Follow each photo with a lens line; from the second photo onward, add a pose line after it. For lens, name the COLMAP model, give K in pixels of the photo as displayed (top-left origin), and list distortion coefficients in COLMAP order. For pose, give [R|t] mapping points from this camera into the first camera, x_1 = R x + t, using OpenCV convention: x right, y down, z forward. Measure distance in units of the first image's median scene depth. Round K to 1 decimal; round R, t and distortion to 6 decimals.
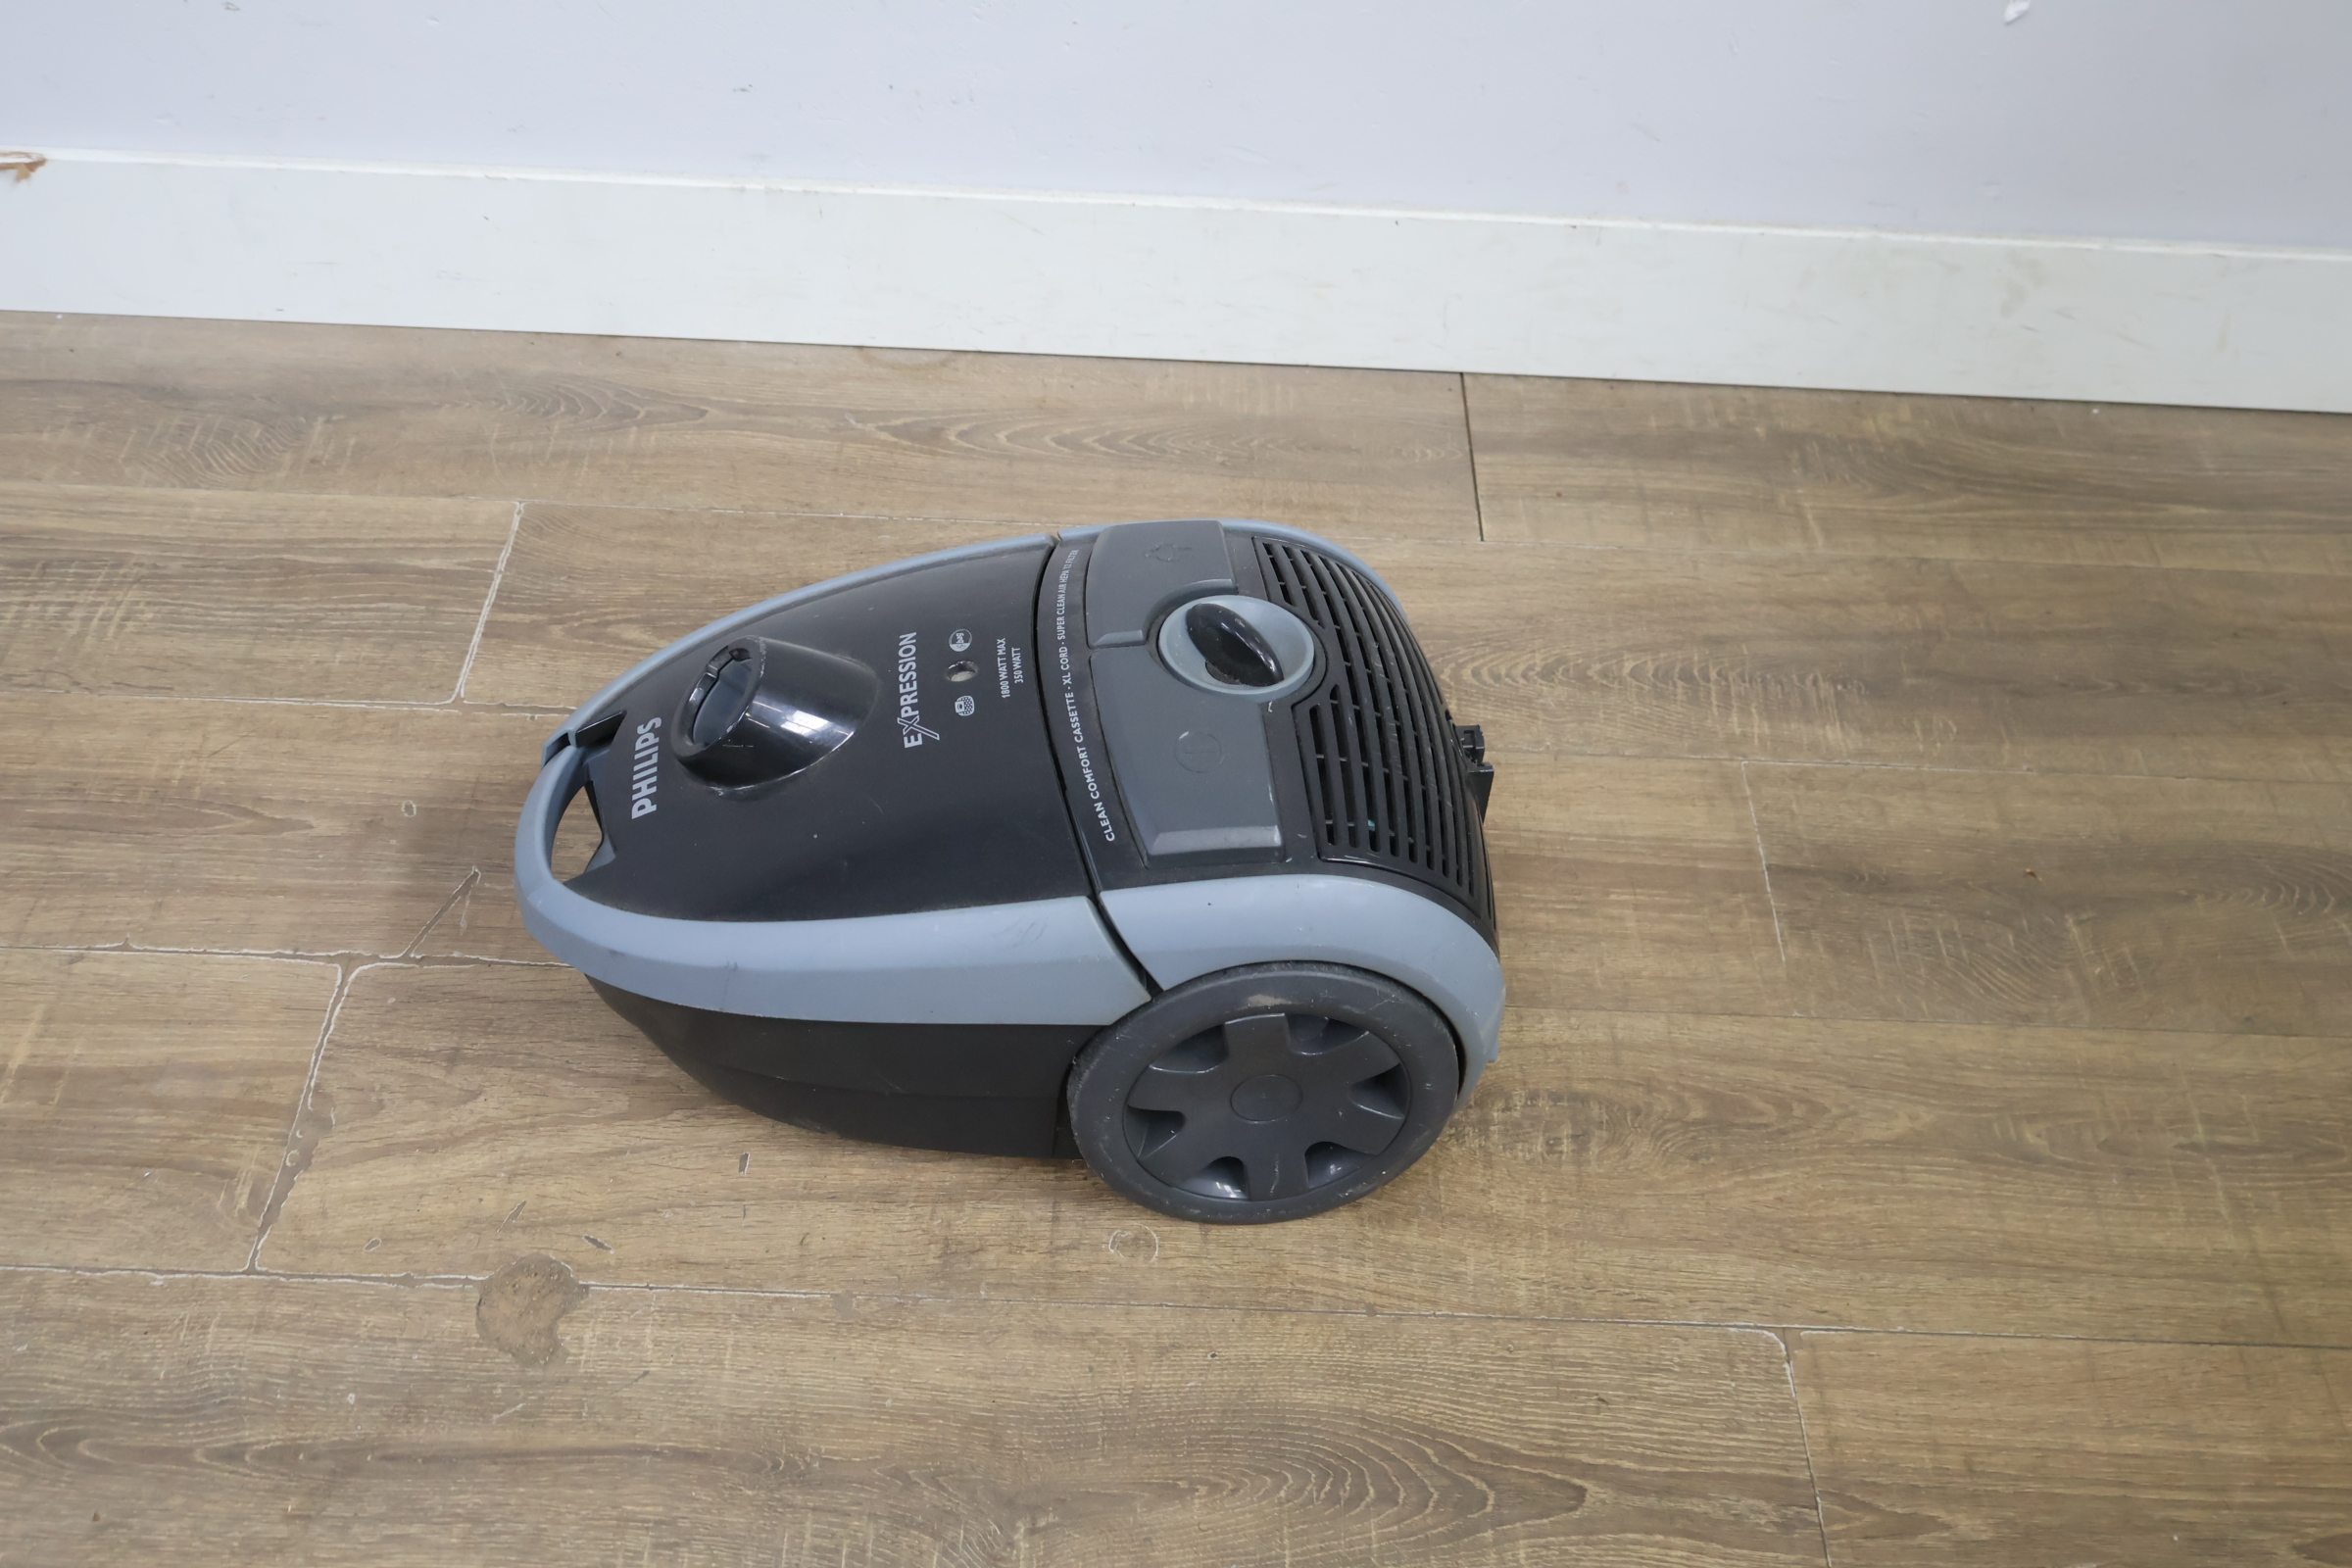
lens RADIAL K [[2613.8, 0, 1176.2], [0, 2613.8, 772.9], [0, 0, 1]] dist [-0.004996, 0.000000]
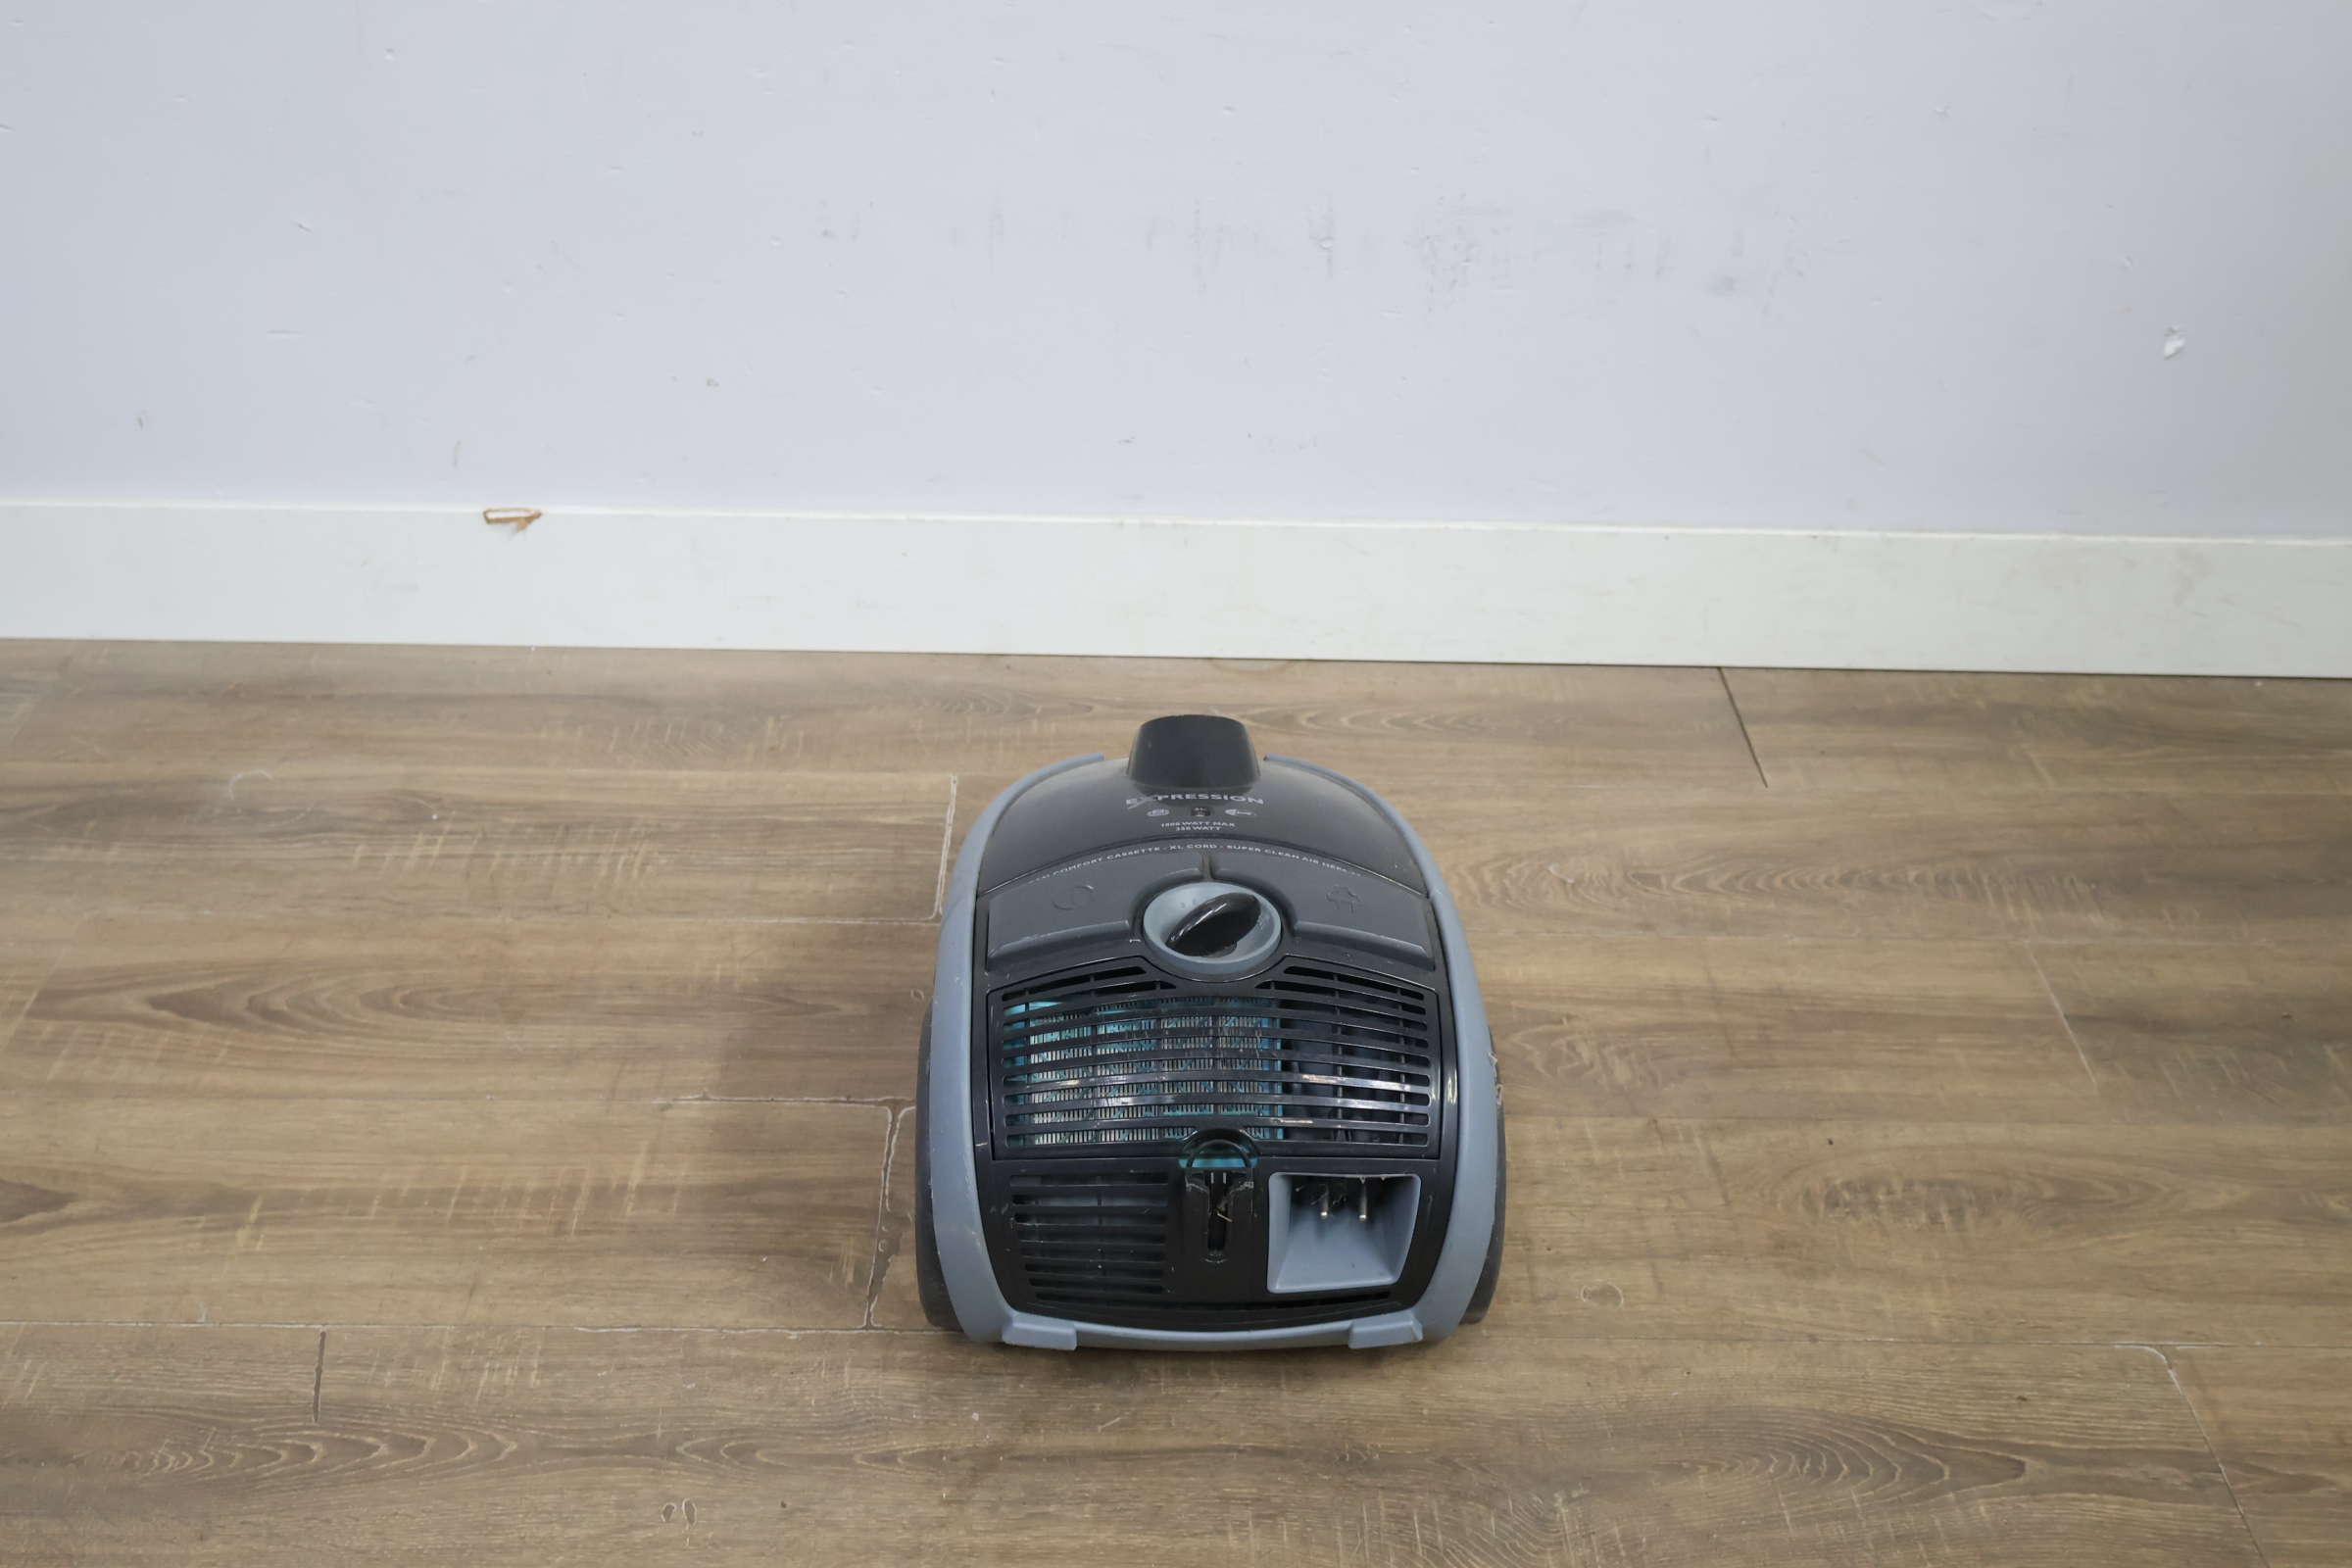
lens RADIAL K [[2613.8, 0, 1163.7], [0, 2613.8, 780.5], [0, 0, 1]] dist [-0.004996, 0.000000]
pose [[0.999635, -0.026186, 0.006719, -0.191555], [0.027008, 0.978282, -0.205512, 0.168547], [-0.001192, 0.205618, 0.978632, -0.181603]]
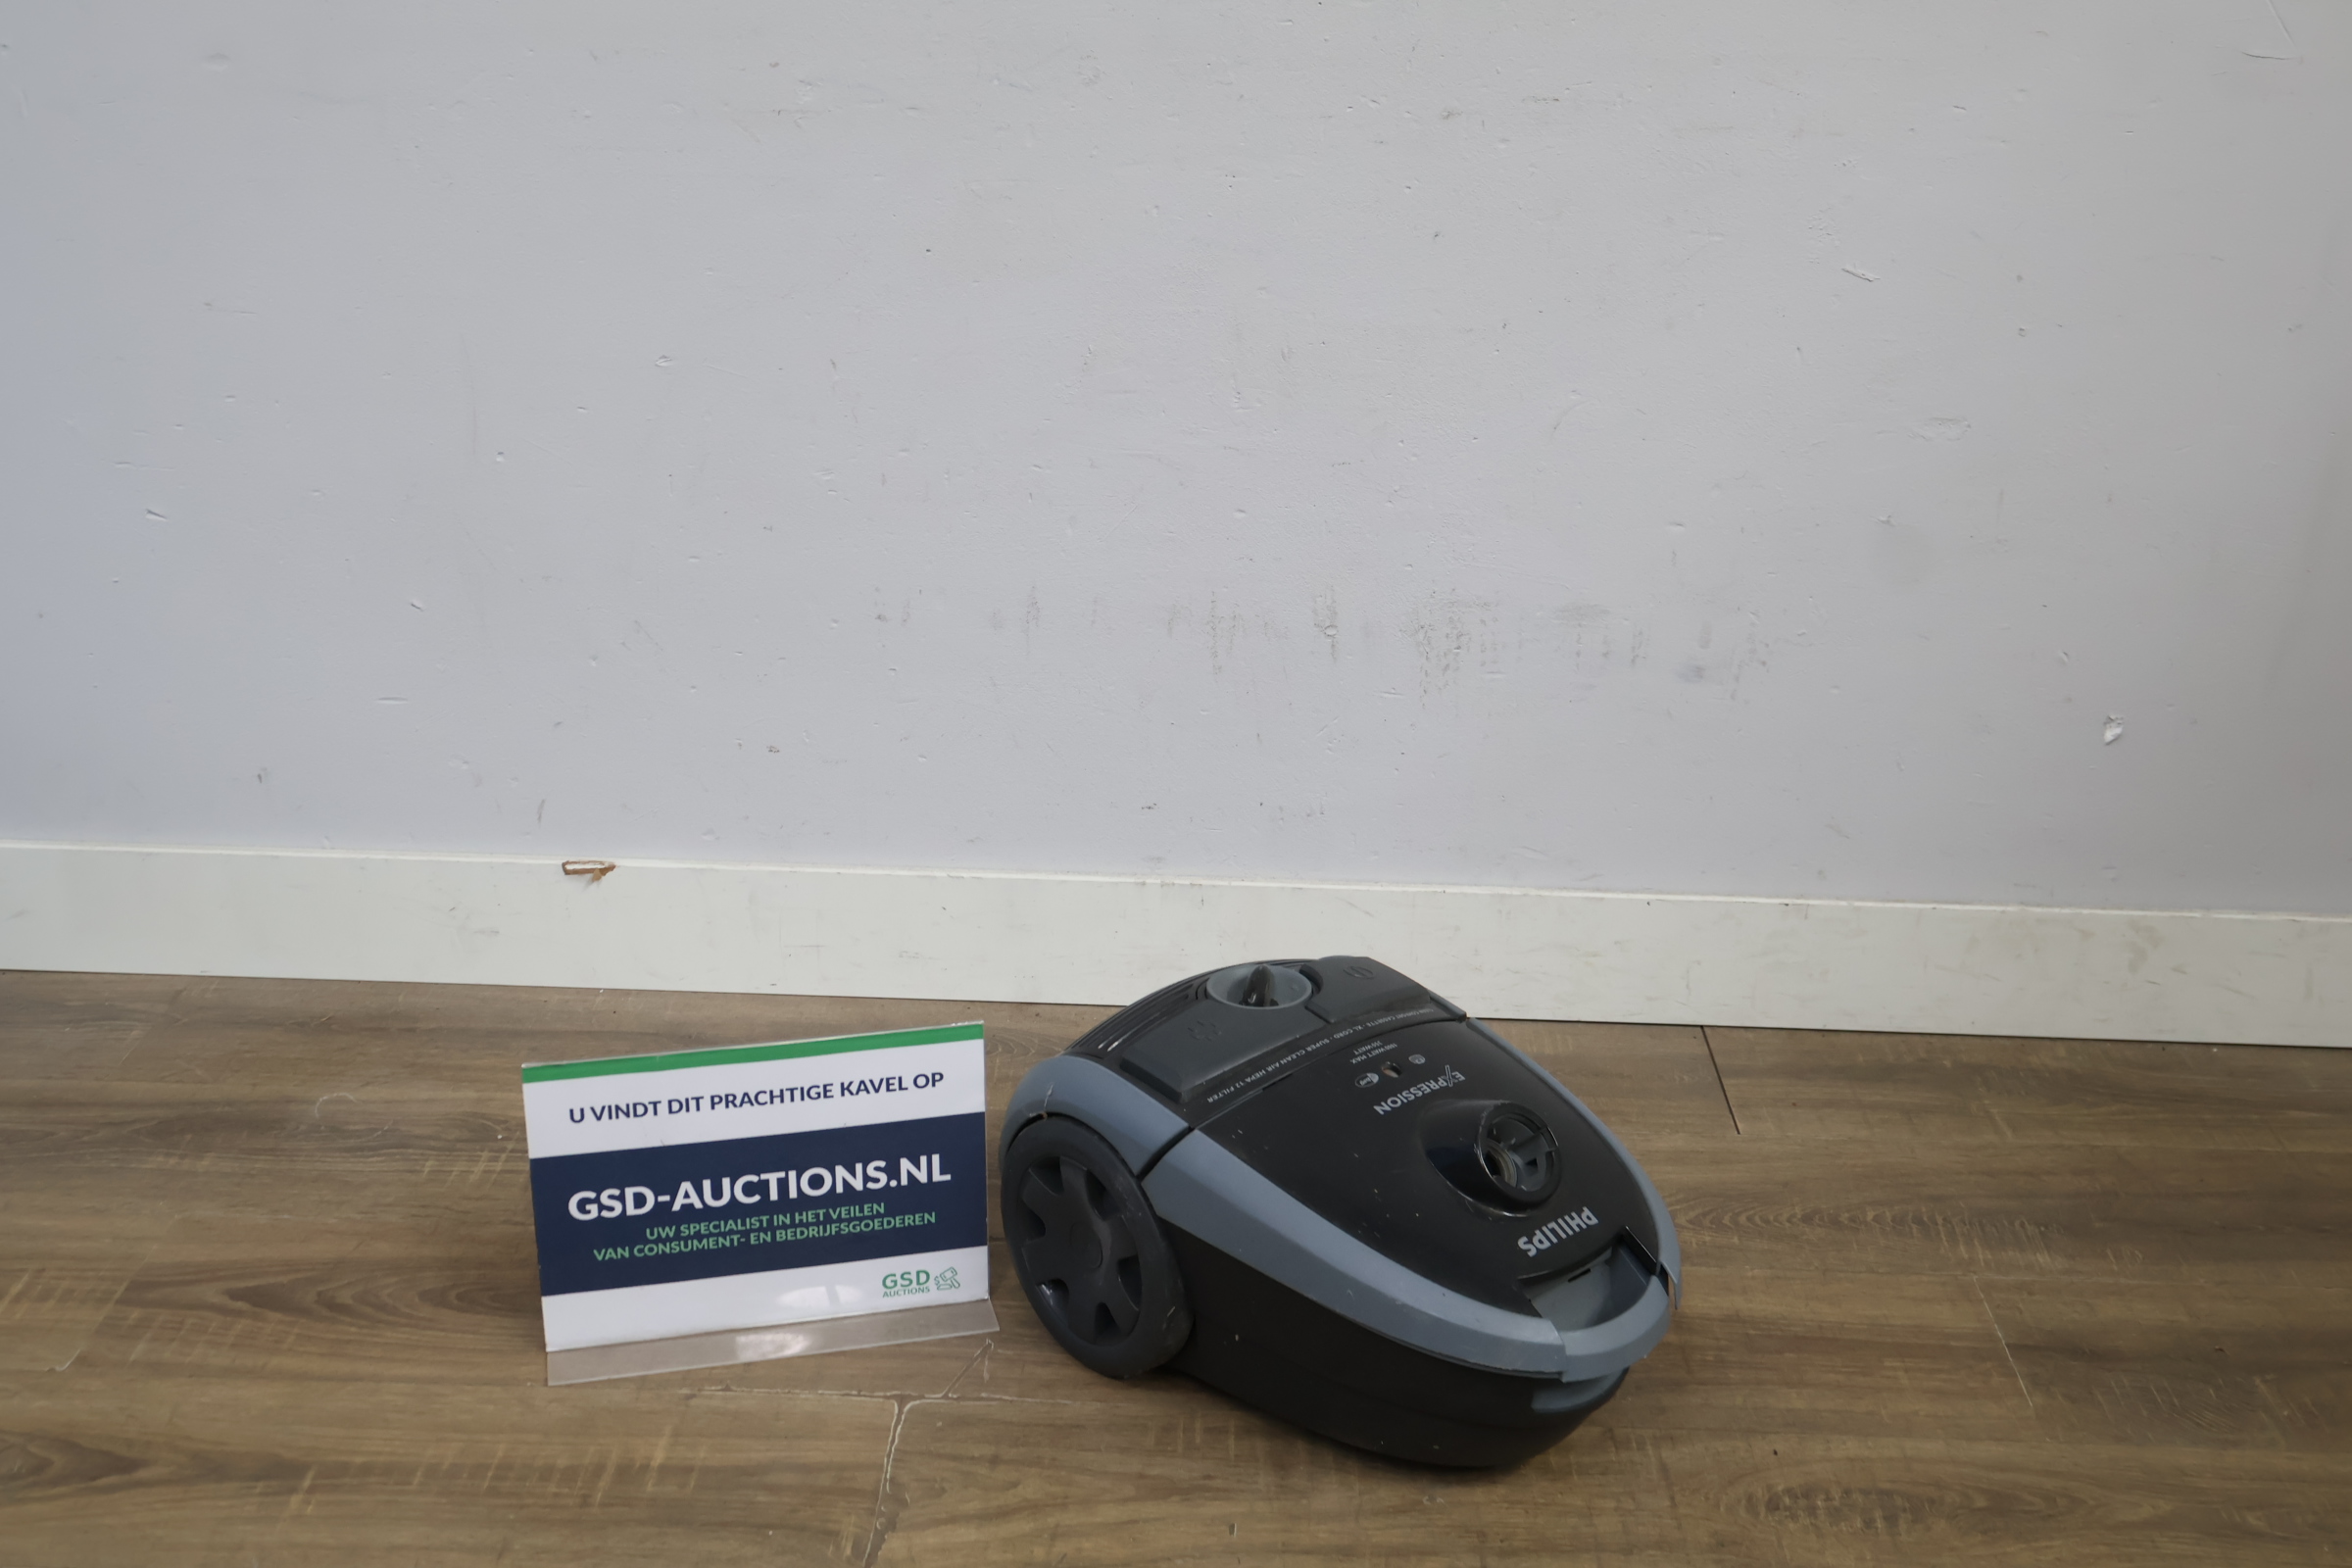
lens RADIAL K [[2613.8, 0, 1177.0], [0, 2613.8, 788.2], [0, 0, 1]] dist [-0.004996, 0.000000]
pose [[0.999630, -0.011974, -0.024435, -0.141976], [0.002446, 0.933882, -0.357572, 0.240992], [0.027101, 0.357380, 0.933566, -0.283914]]
